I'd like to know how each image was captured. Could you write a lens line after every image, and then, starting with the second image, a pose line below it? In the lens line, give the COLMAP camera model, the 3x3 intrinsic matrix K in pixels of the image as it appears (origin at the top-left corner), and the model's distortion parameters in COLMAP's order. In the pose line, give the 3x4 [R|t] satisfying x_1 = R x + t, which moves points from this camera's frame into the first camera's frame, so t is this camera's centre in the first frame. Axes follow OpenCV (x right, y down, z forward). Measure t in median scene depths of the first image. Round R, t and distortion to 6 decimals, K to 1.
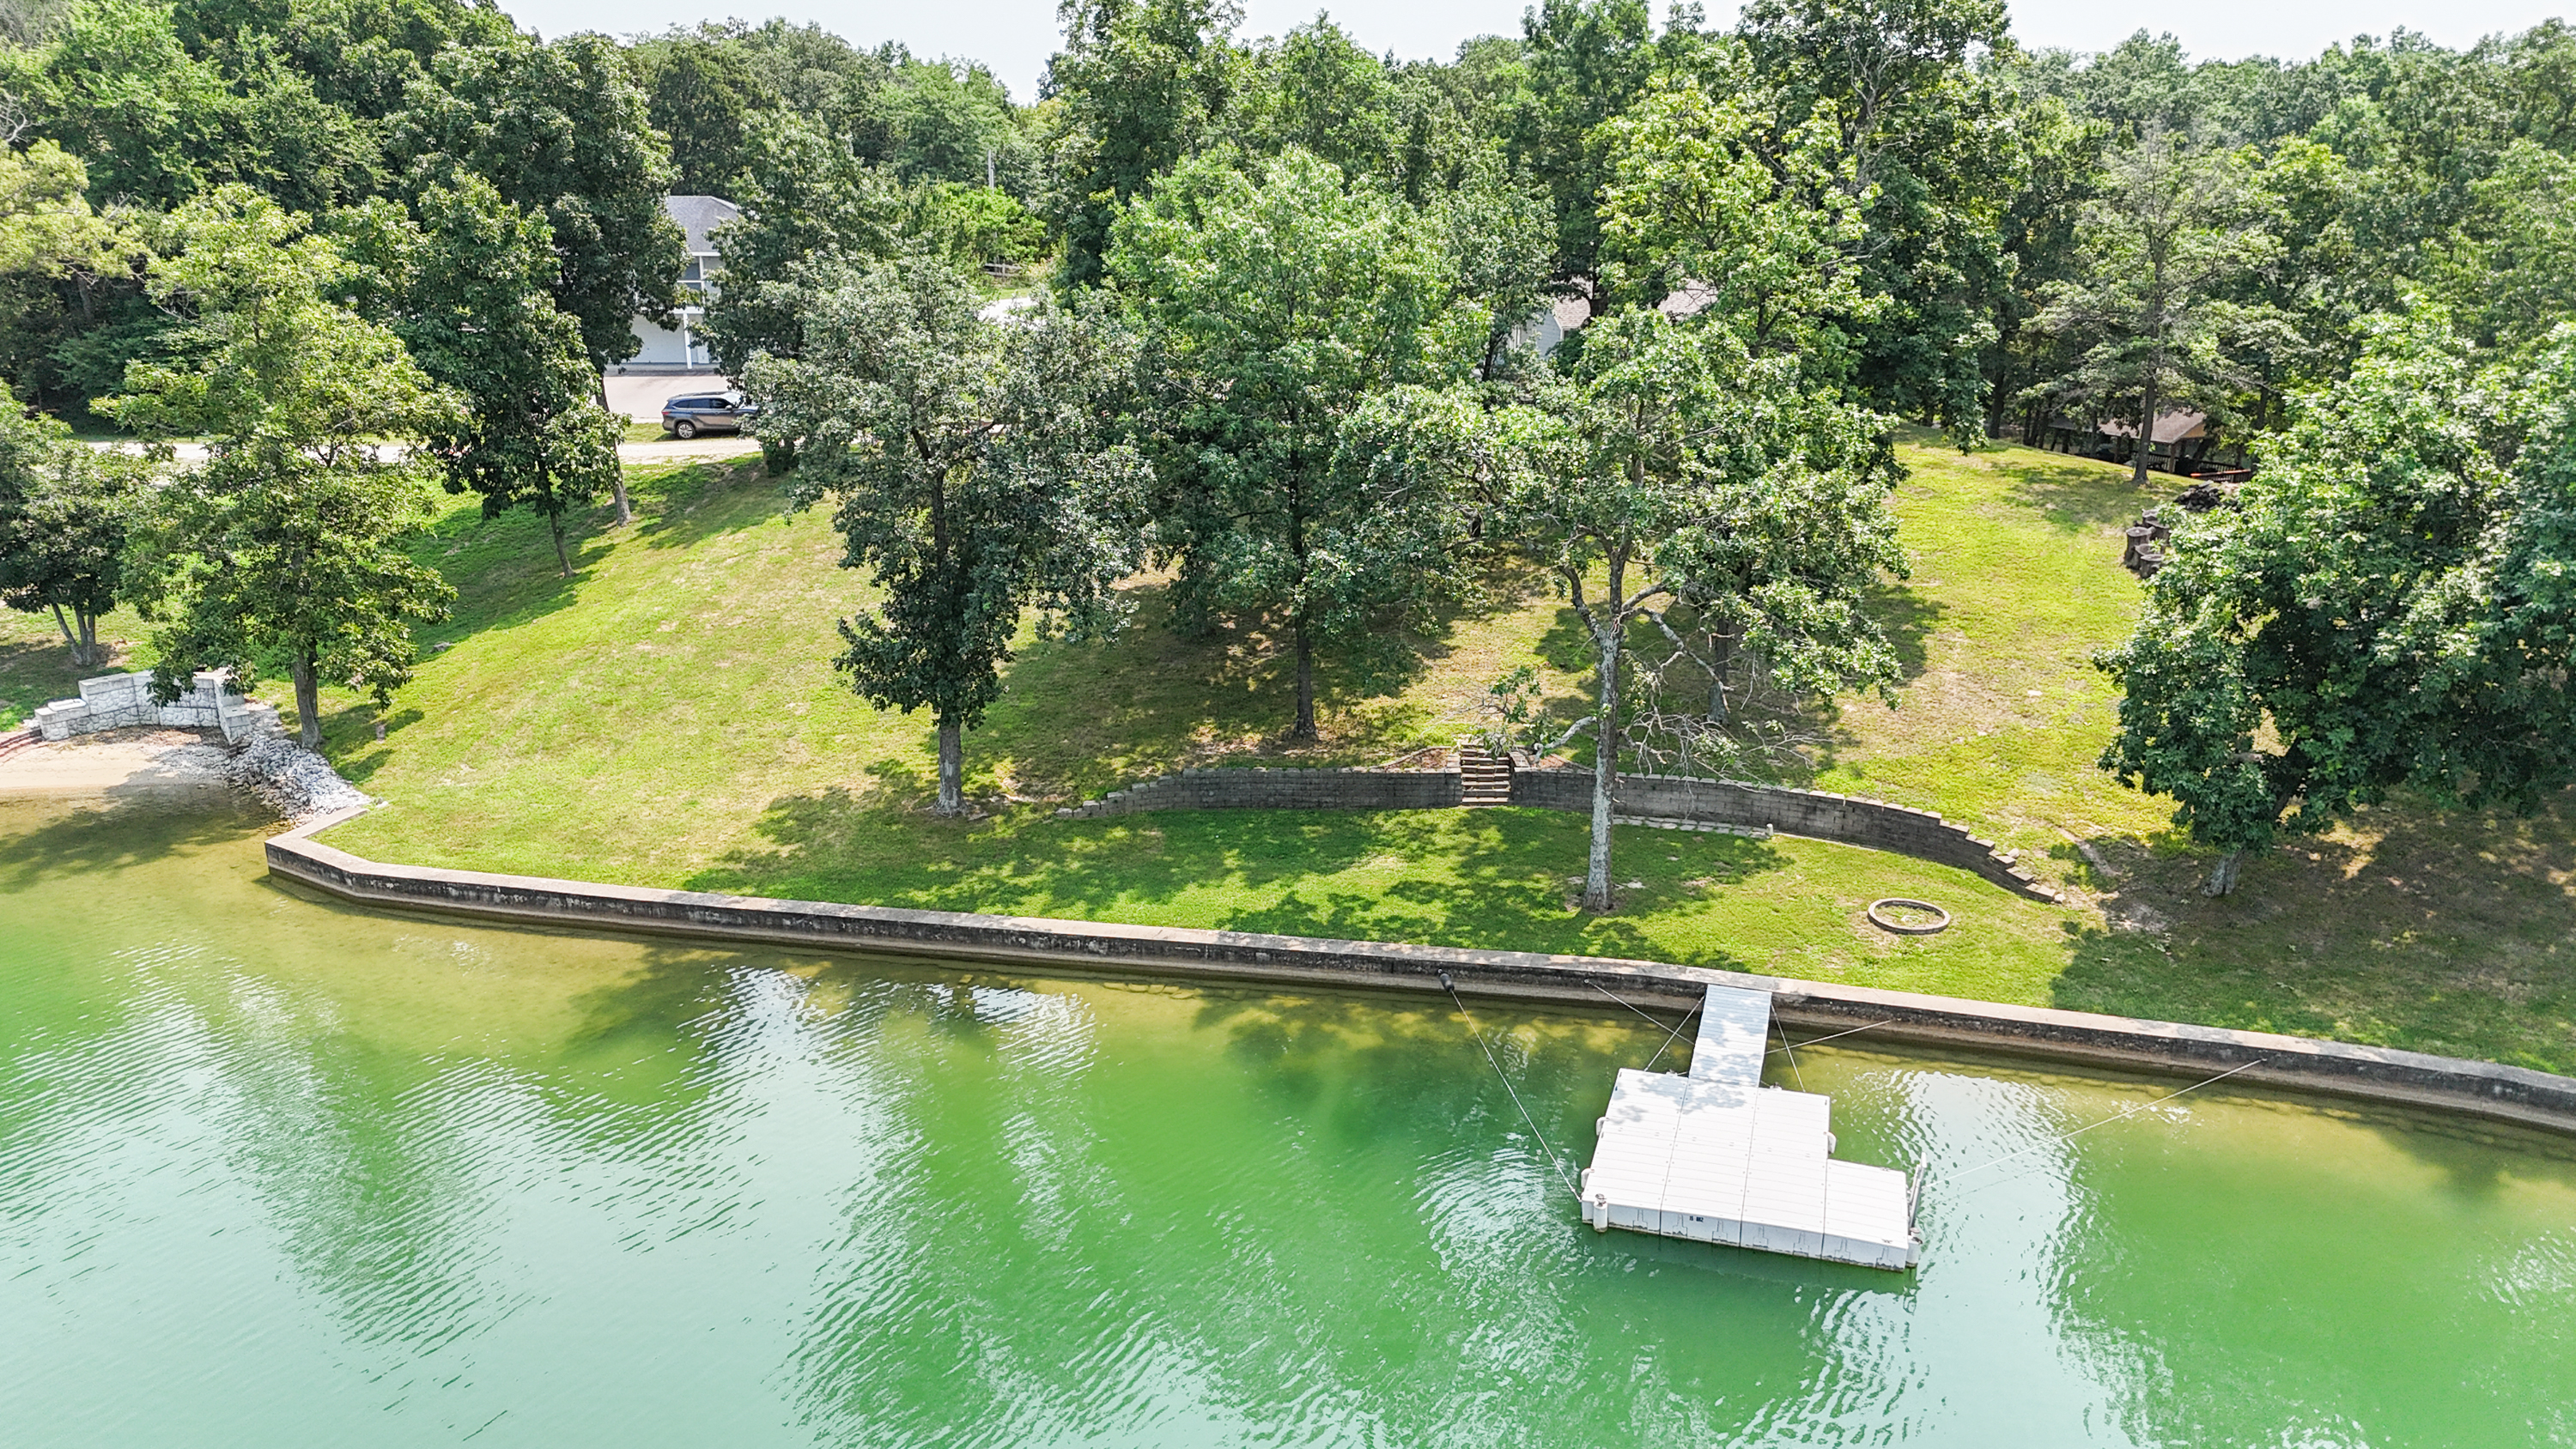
lens RADIAL K [[1884.2, 0, 1286.8], [0, 1884.2, 756.3], [0, 0, 1]] dist [0.049523, -0.054735]
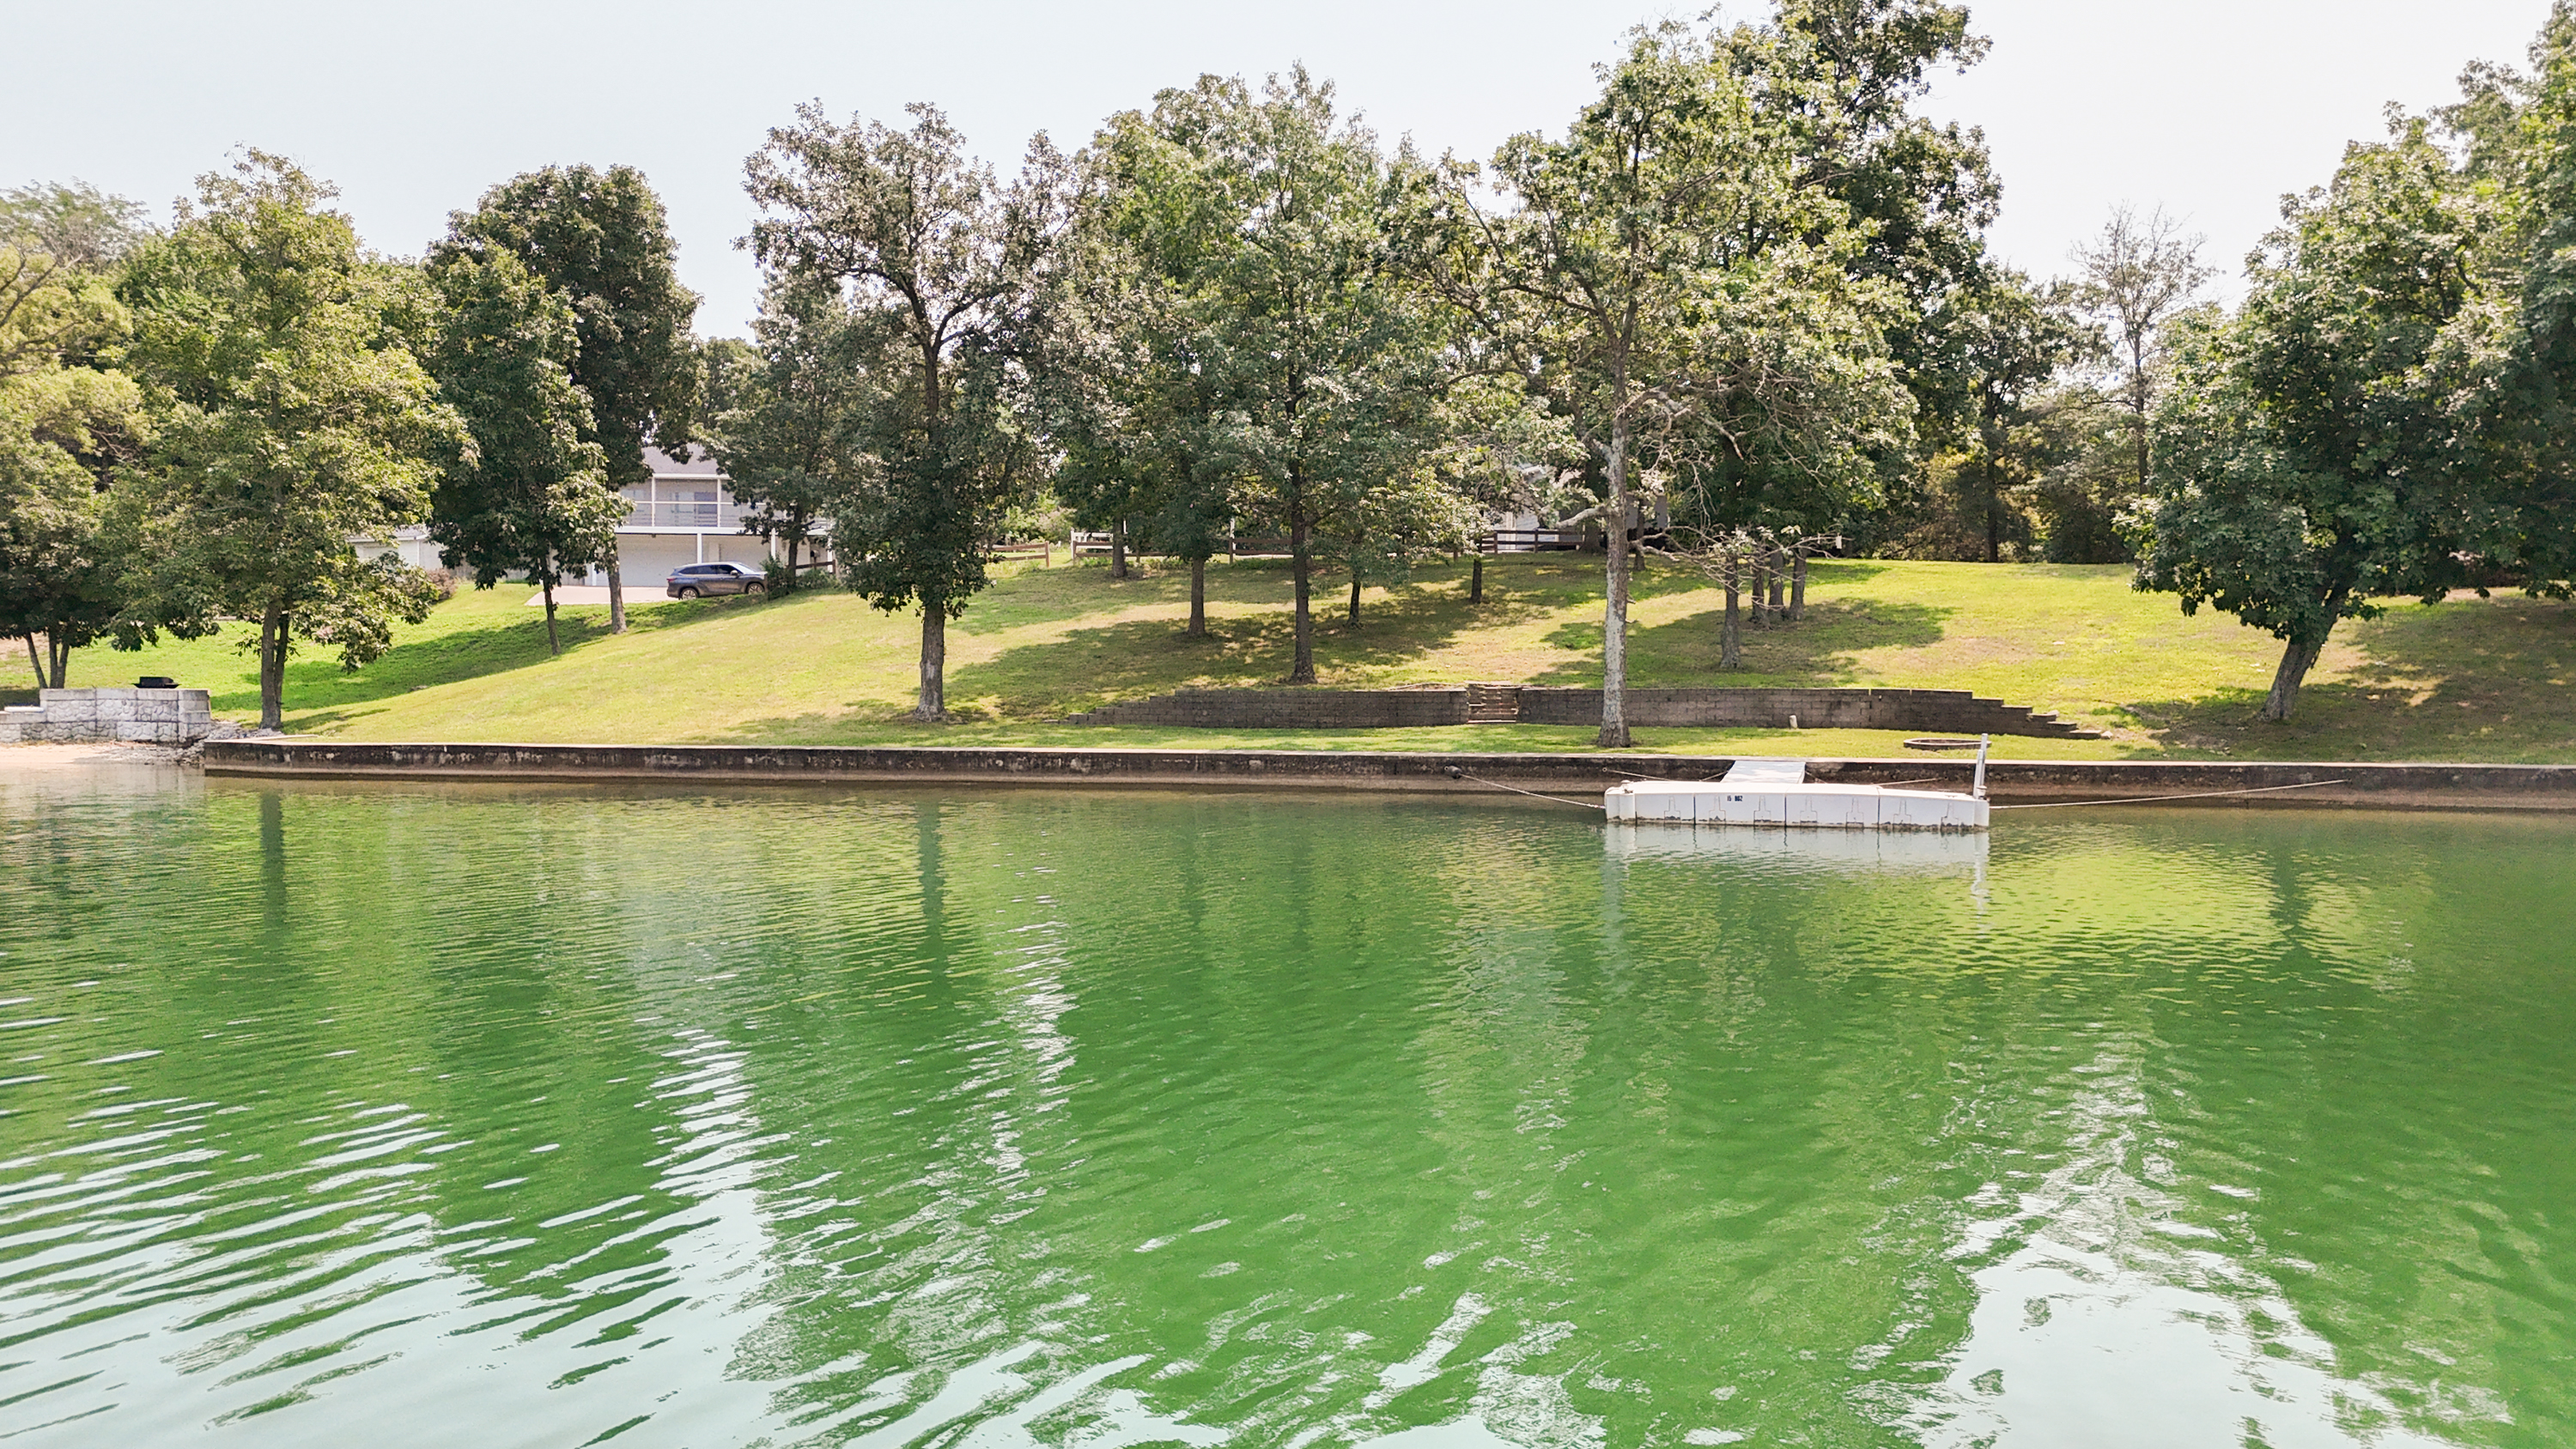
lens RADIAL K [[1884.2, 0, 1286.8], [0, 1884.2, 756.3], [0, 0, 1]] dist [0.049523, -0.054735]
pose [[0.999999, 0.000979, -0.001166, 0.002832], [-0.001245, 0.966564, -0.256422, 0.312554], [0.000876, 0.256423, 0.966564, 0.091575]]
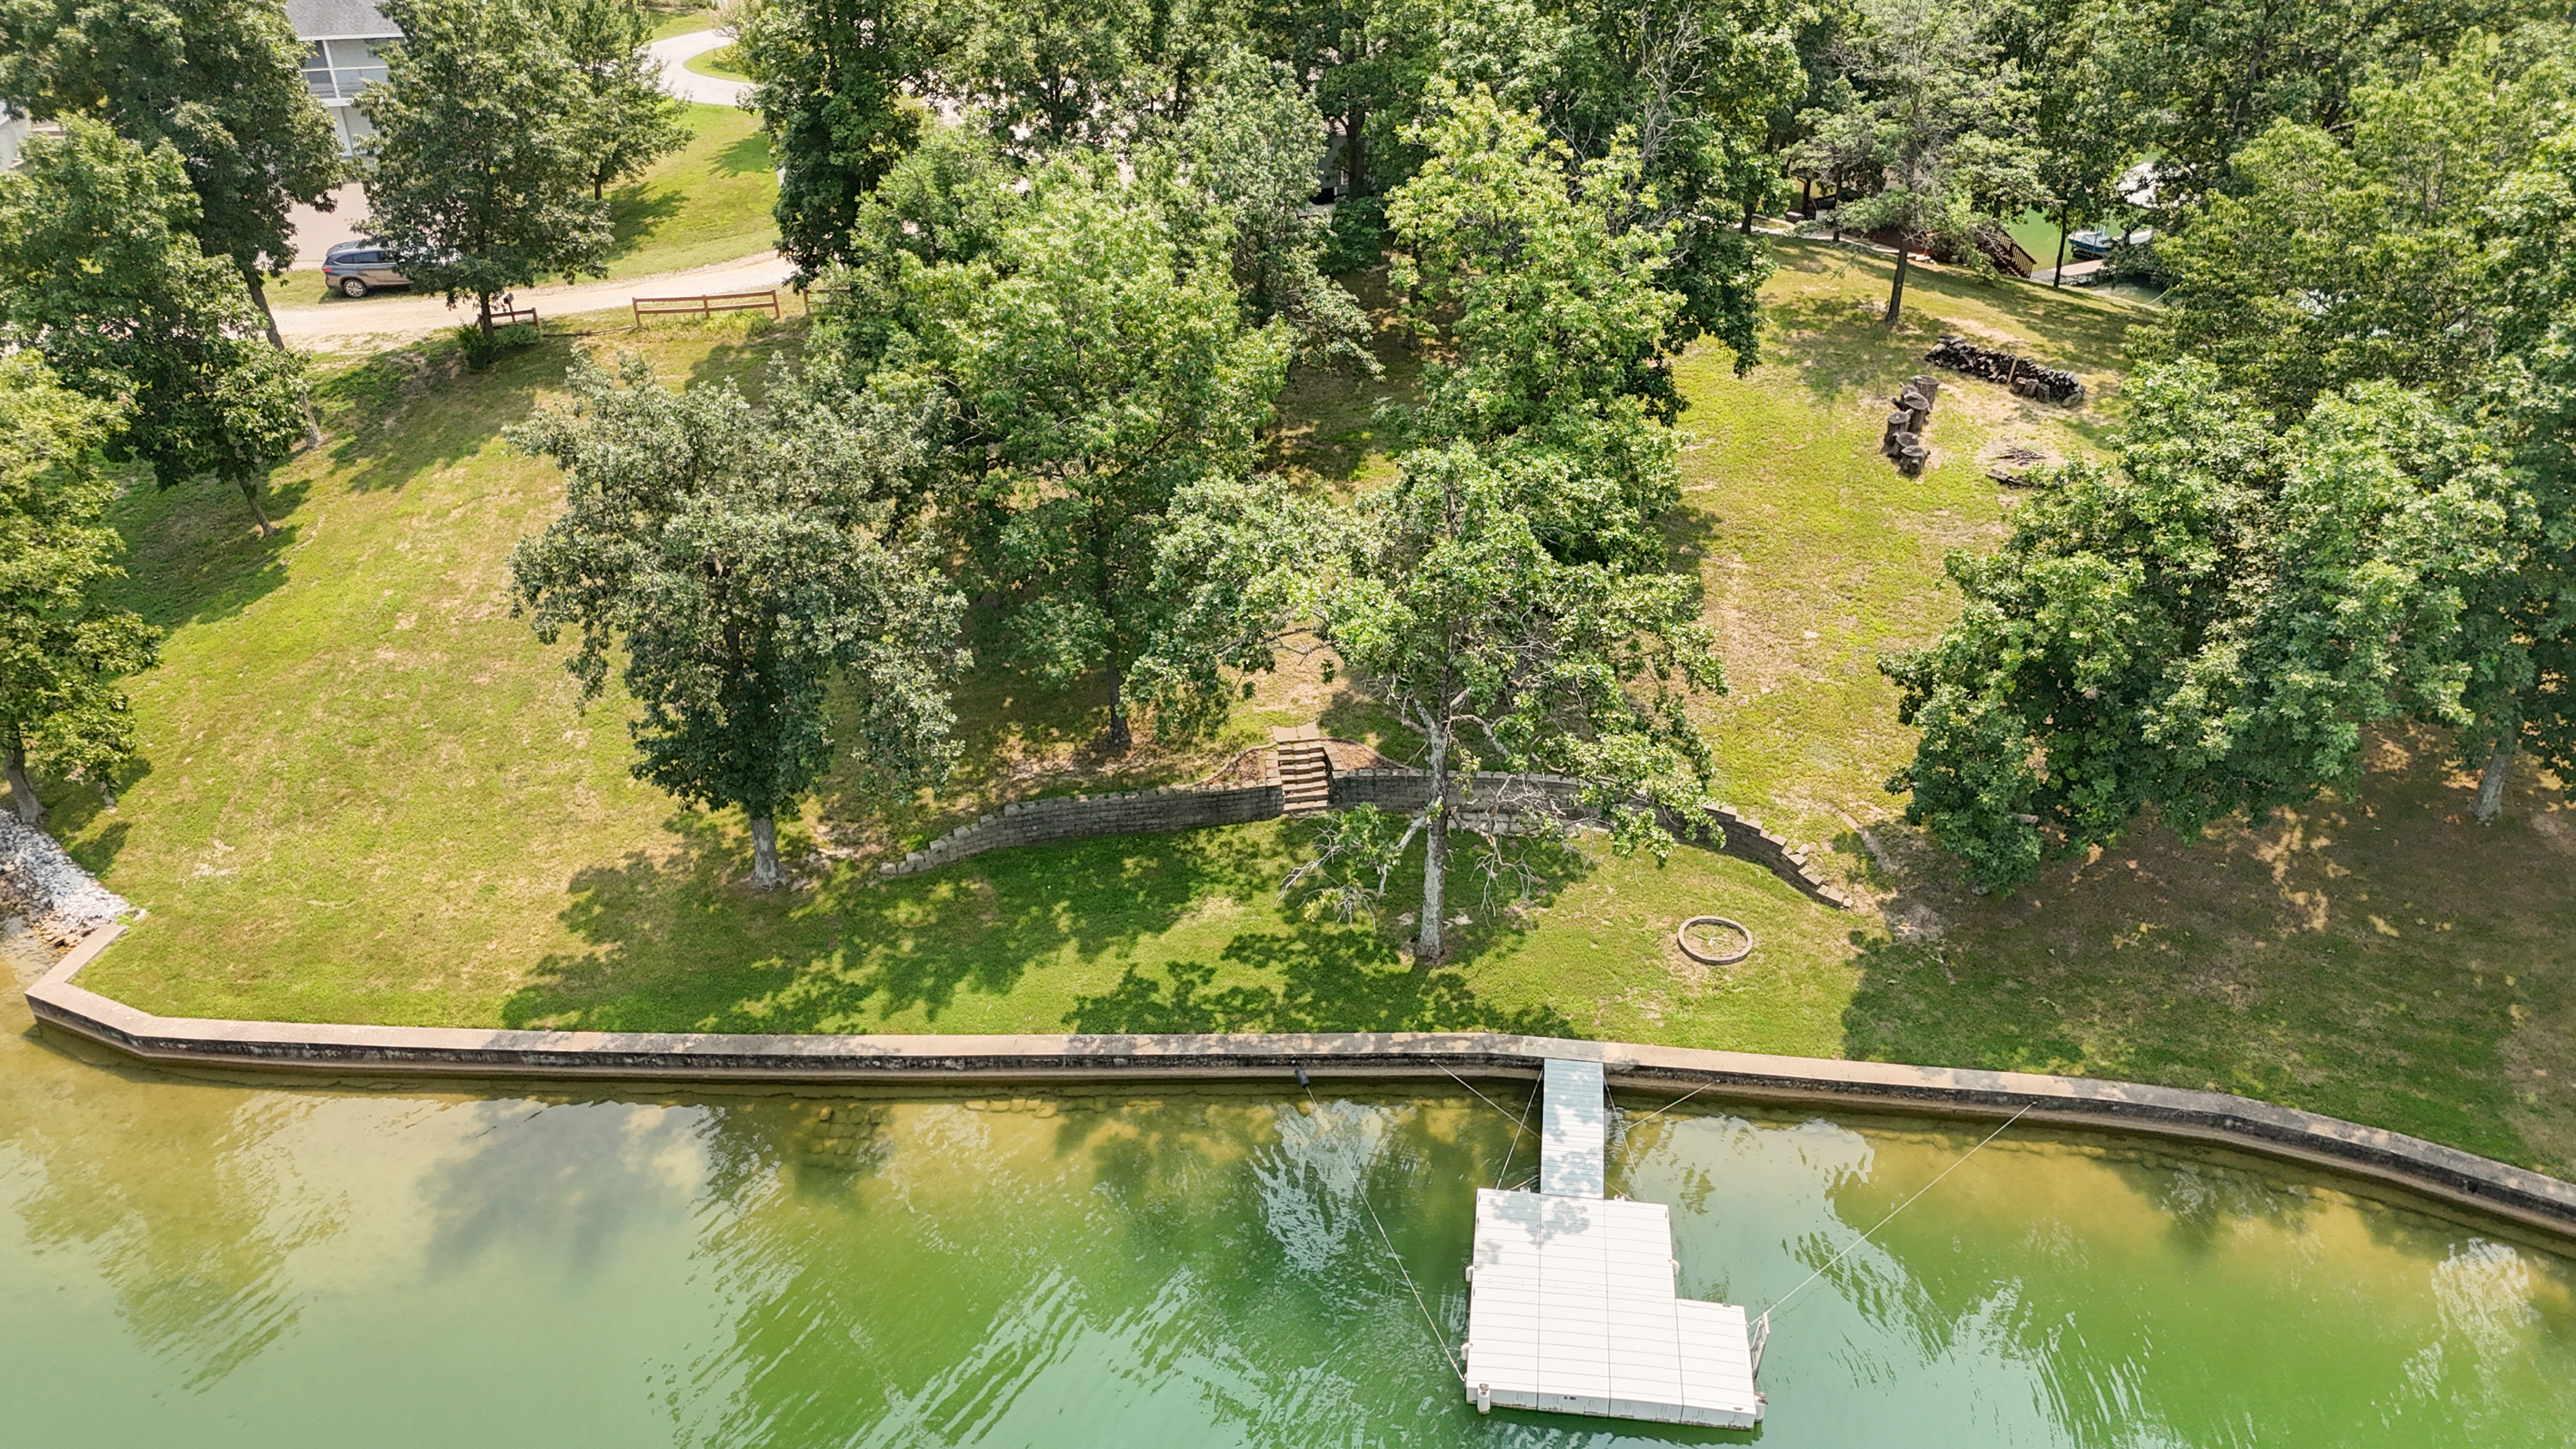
lens RADIAL K [[1884.2, 0, 1286.8], [0, 1884.2, 756.3], [0, 0, 1]] dist [0.049523, -0.054735]
pose [[0.986723, -0.091974, 0.133860, -0.041436], [0.058367, 0.969950, 0.236199, -0.268511], [-0.151561, -0.225250, 0.962441, 0.031639]]
